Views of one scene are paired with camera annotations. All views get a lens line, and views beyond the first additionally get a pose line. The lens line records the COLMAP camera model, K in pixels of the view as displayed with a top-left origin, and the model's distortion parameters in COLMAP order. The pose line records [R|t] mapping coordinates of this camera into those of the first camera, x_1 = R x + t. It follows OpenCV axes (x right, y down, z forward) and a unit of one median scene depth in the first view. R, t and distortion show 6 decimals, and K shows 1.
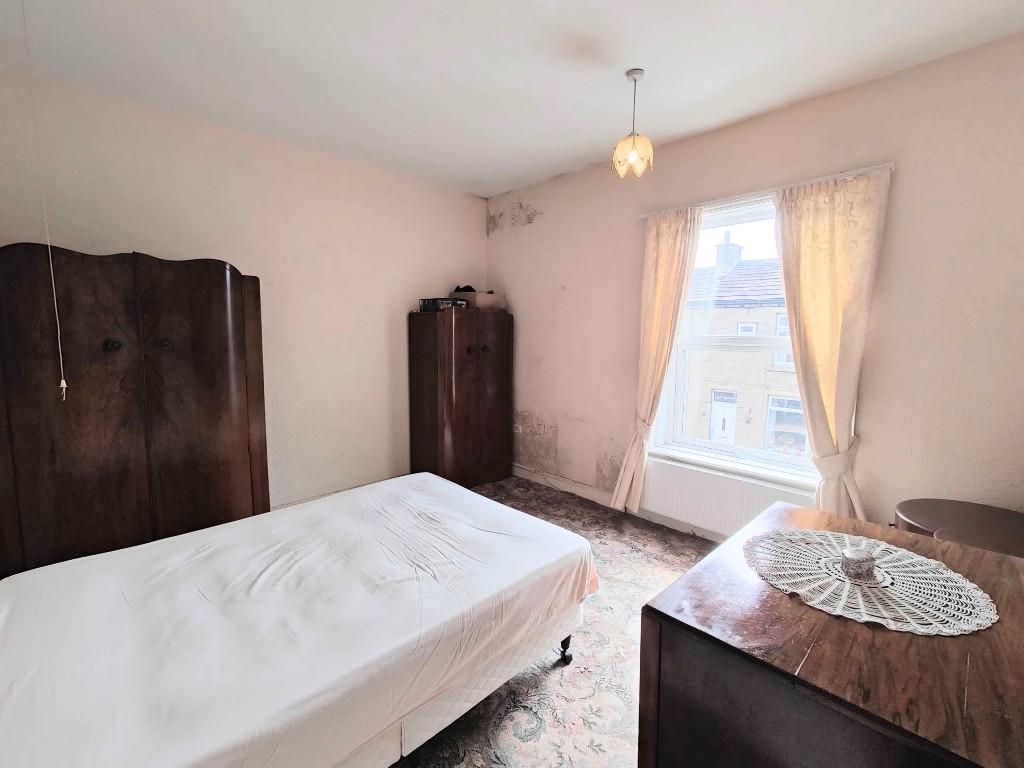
lens RADIAL K [[447.5, 0, 509.6], [0, 447.5, 385.0], [0, 0, 1]] dist [0.003387, 0.000513]
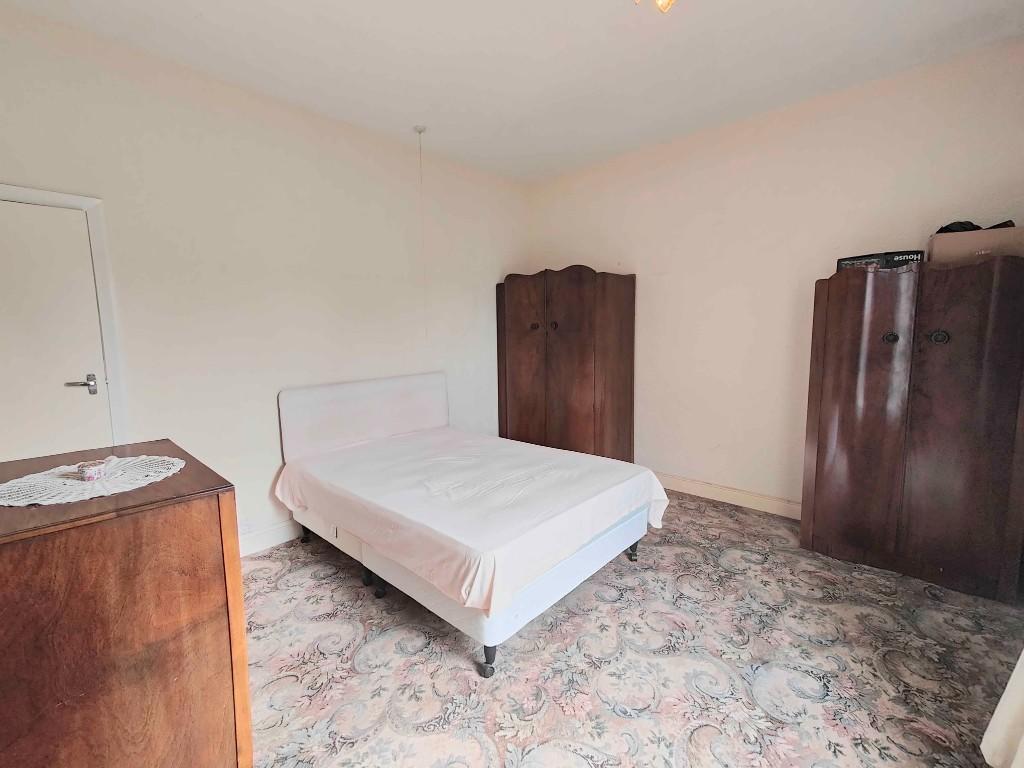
lens RADIAL K [[447.5, 0, 509.4], [0, 447.5, 380.7], [0, 0, 1]] dist [0.003387, 0.000513]
pose [[0.062431, 0.110939, -0.991864, 0.842026], [-0.103936, 0.989122, 0.104090, -0.054154], [0.992623, 0.096592, 0.073282, 0.816989]]
